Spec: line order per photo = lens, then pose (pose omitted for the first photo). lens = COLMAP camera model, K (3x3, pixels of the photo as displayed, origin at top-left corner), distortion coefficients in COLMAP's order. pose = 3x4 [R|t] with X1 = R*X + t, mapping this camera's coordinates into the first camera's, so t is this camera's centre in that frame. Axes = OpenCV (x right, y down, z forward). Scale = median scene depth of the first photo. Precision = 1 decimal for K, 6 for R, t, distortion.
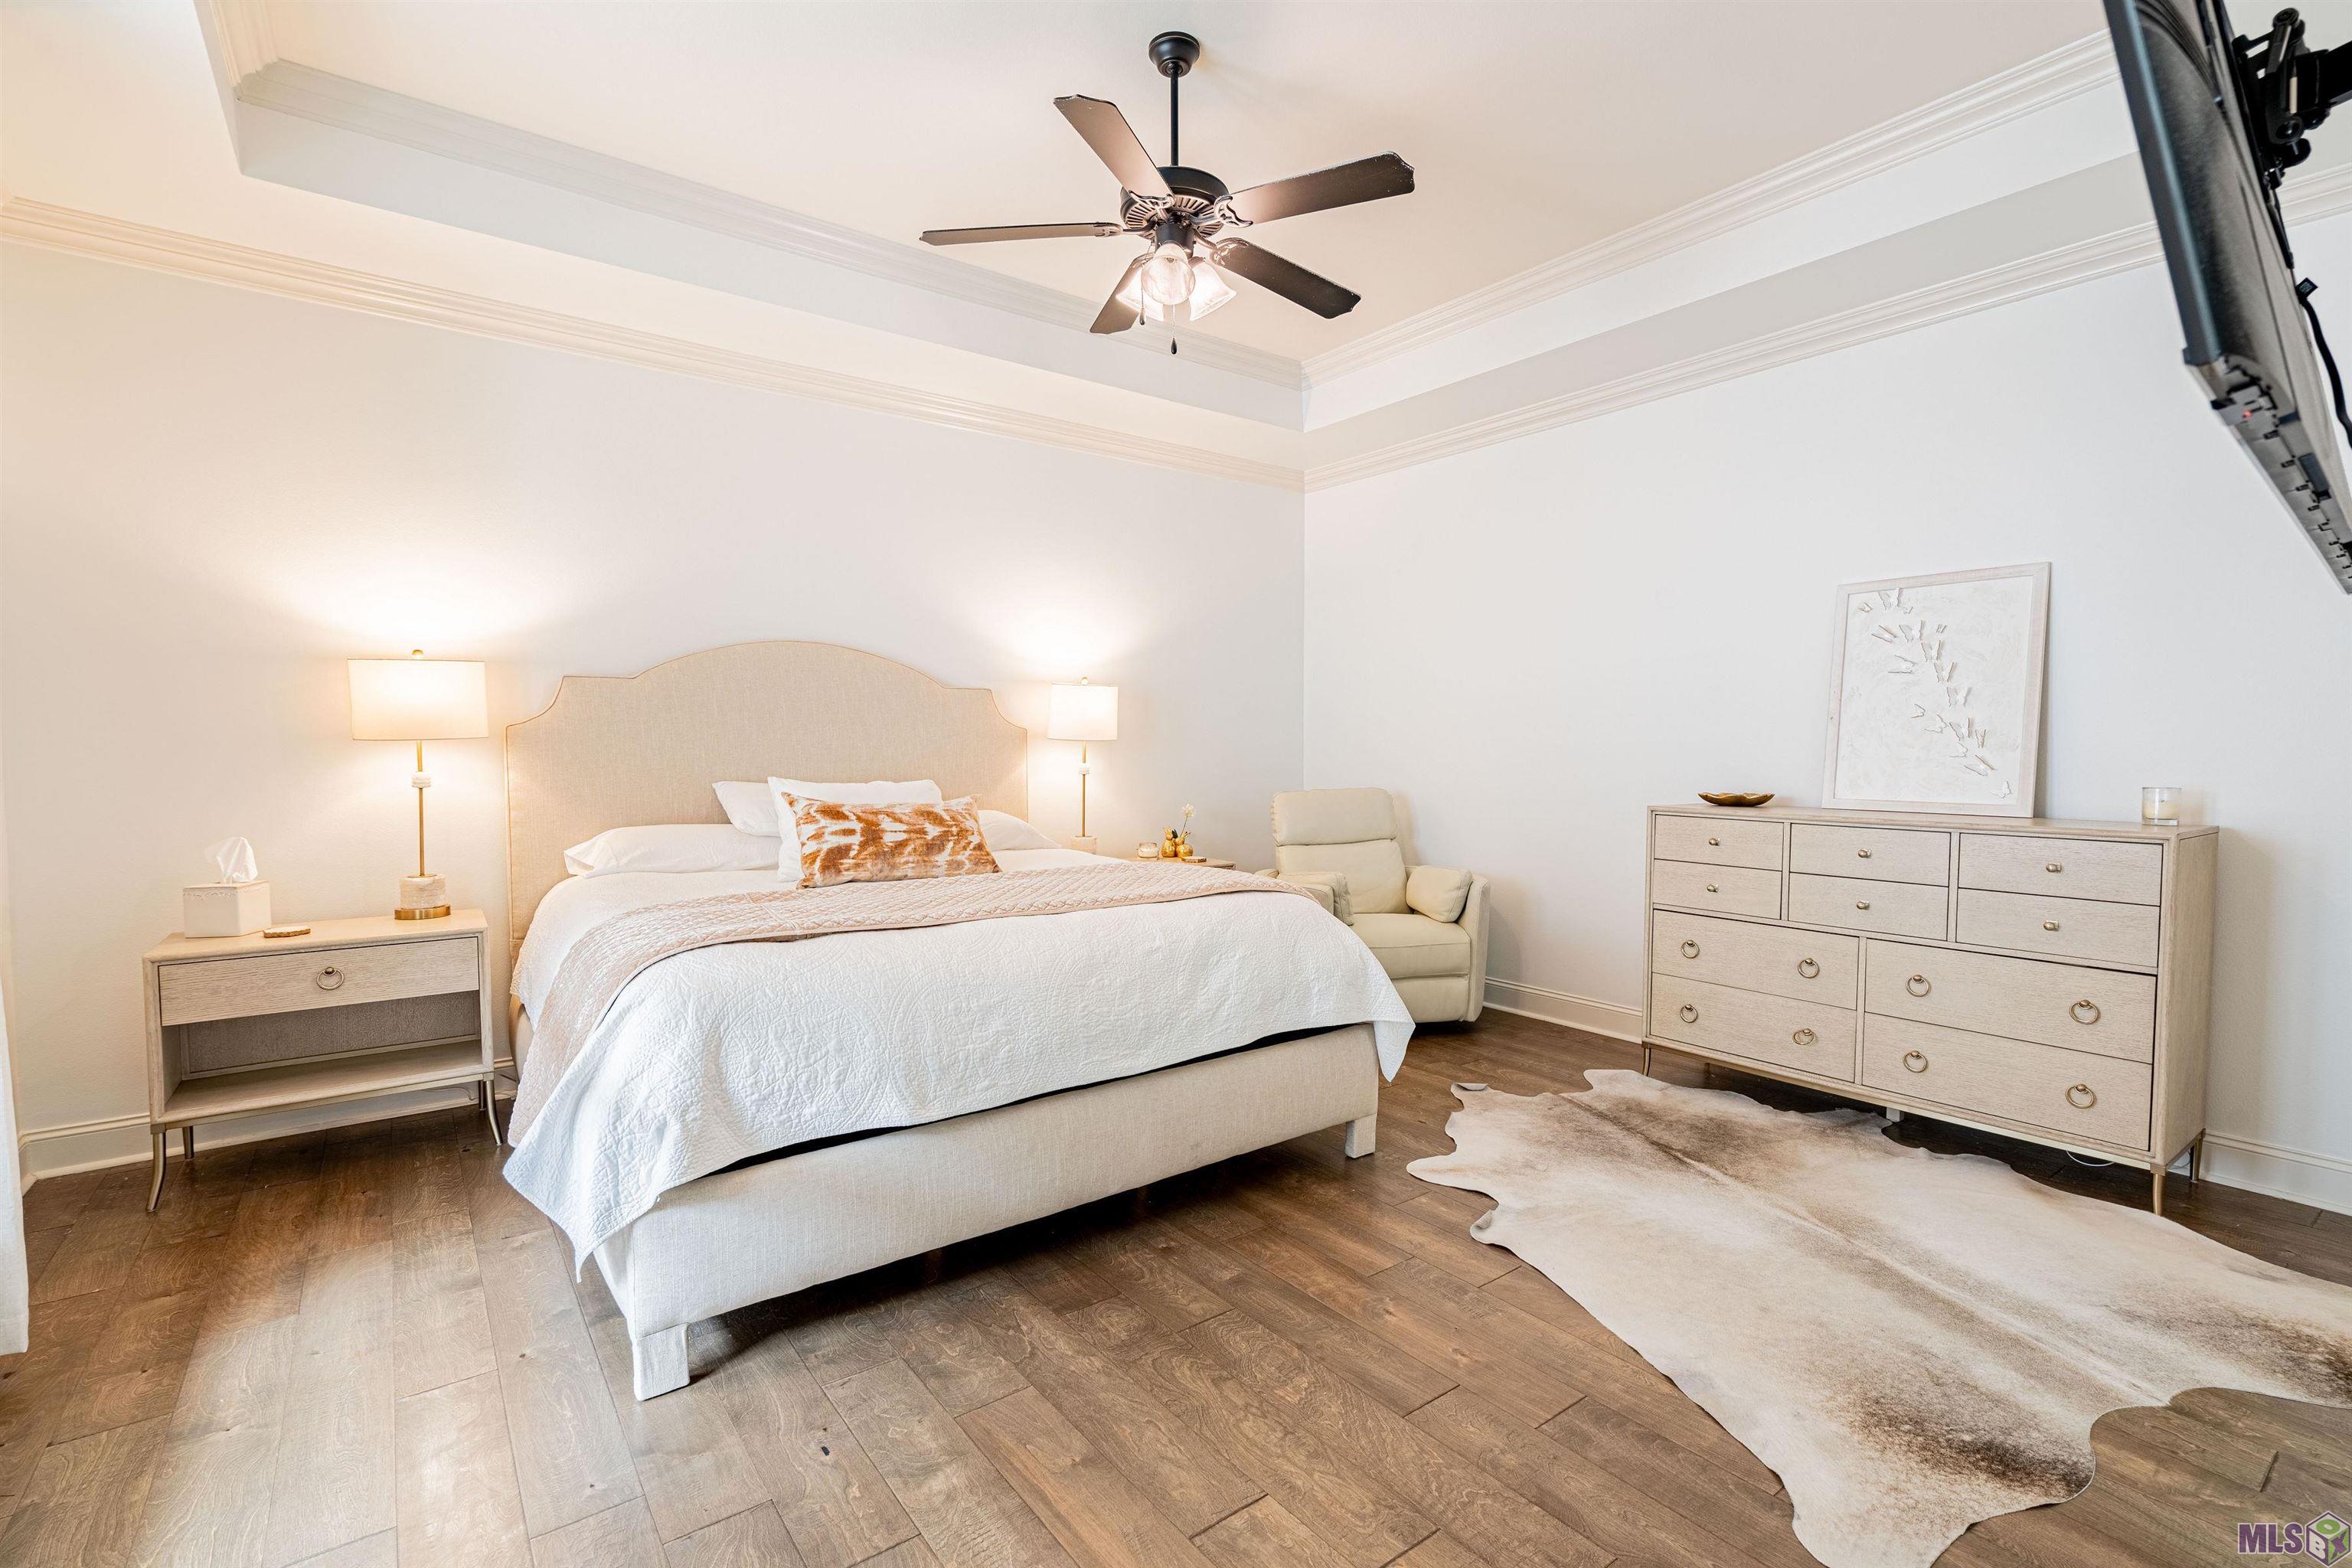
lens RADIAL K [[1071.1, 0, 1166.3], [0, 1071.1, 783.7], [0, 0, 1]] dist [-0.000384, -0.000239]
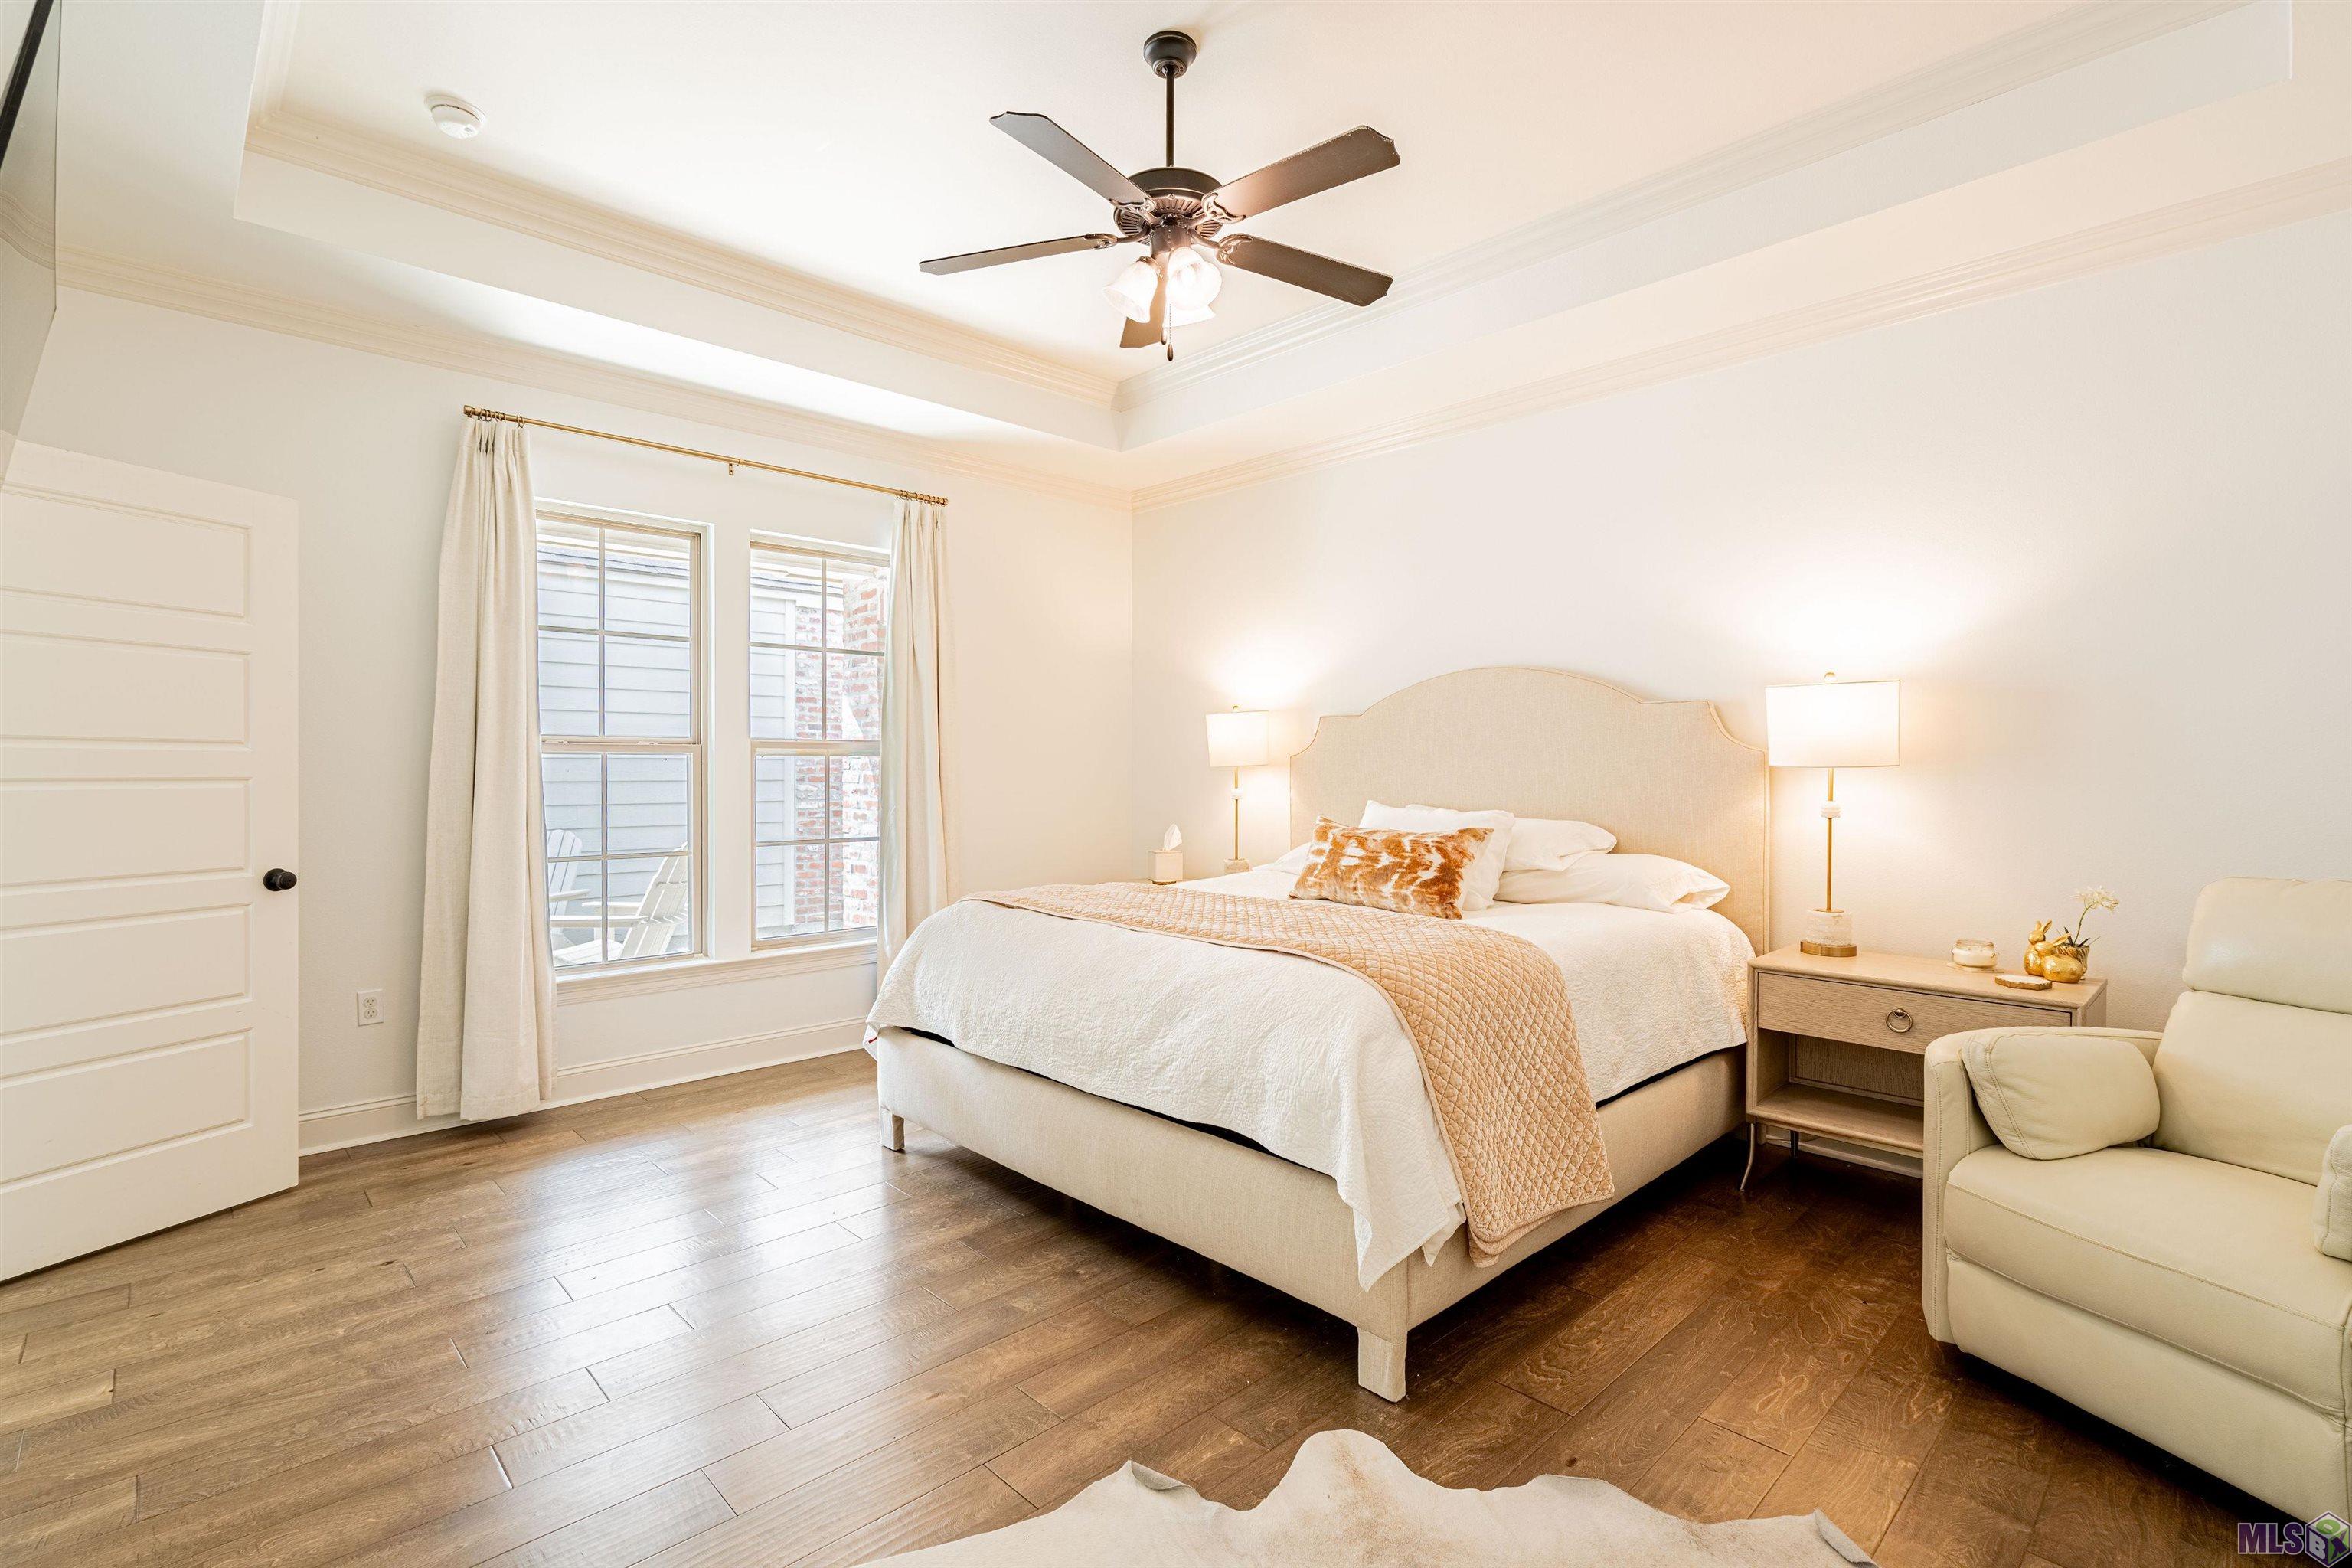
lens RADIAL K [[1071.1, 0, 1166.3], [0, 1071.1, 774.1], [0, 0, 1]] dist [-0.000384, -0.000239]
pose [[0.124984, 0.006941, -0.992134, 0.758470], [-0.041555, 0.999135, 0.001755, -0.029070], [0.991288, 0.041009, 0.125164, 0.710831]]
